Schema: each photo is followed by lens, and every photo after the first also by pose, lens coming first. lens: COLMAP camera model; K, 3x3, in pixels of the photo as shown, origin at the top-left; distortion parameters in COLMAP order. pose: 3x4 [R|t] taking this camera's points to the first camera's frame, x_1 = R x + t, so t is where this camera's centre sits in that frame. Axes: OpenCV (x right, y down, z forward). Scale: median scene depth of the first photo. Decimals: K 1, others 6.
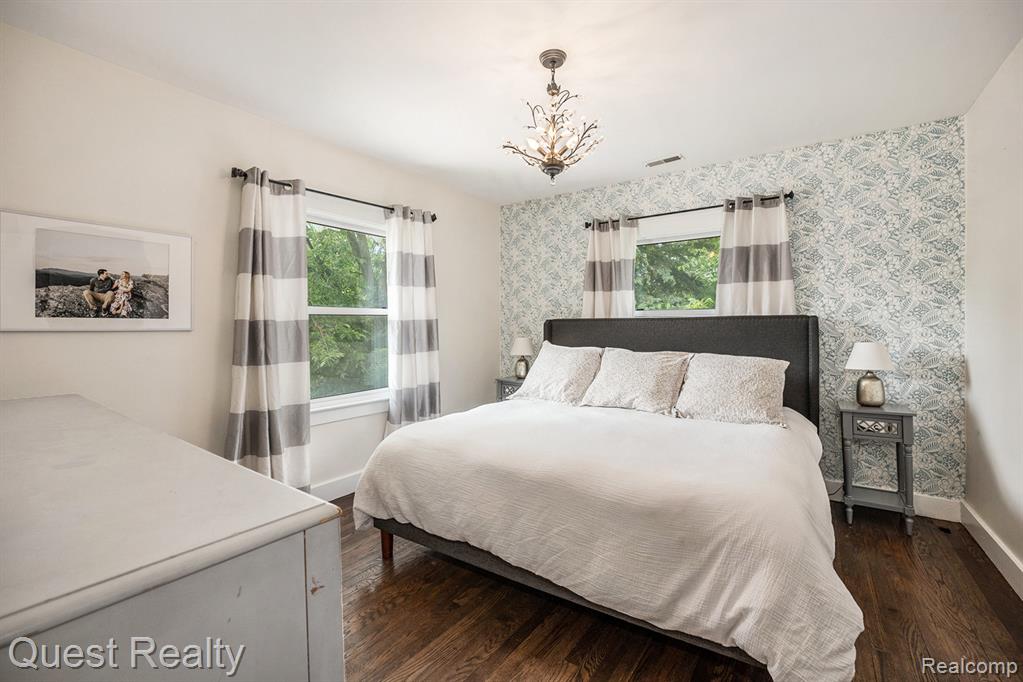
lens RADIAL K [[426.9, 0, 513.4], [0, 426.9, 331.6], [0, 0, 1]] dist [-0.019058, 0.000256]
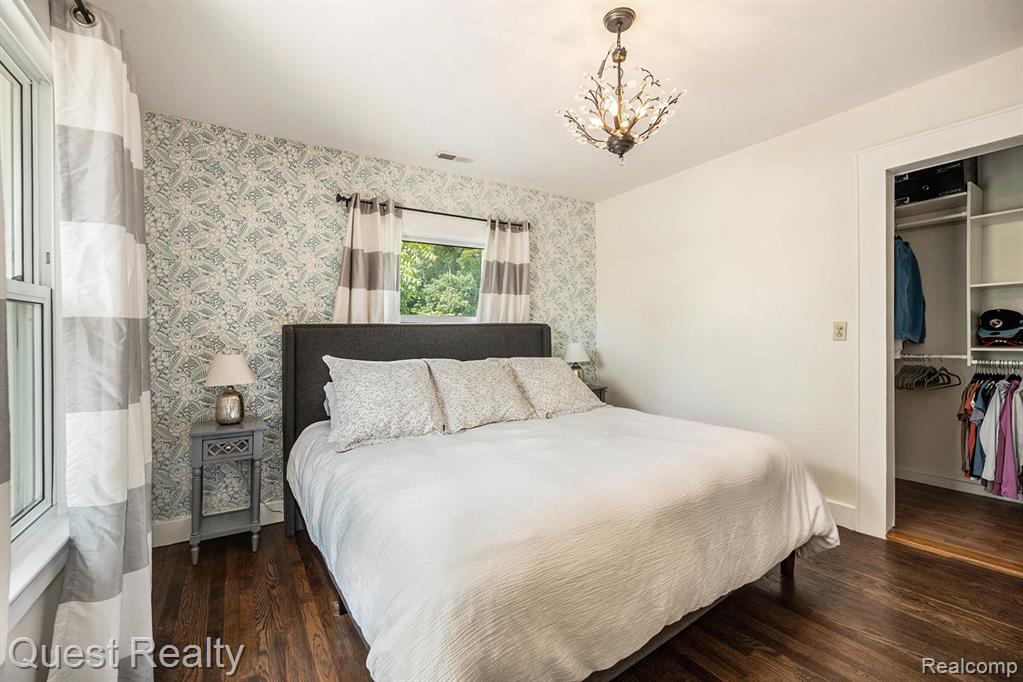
lens RADIAL K [[426.9, 0, 514.5], [0, 426.9, 339.2], [0, 0, 1]] dist [-0.019058, 0.000256]
pose [[0.379216, -0.018185, 0.925130, -0.469030], [0.021010, 0.999718, 0.011038, -0.006855], [-0.925070, 0.015251, 0.379491, 0.514351]]
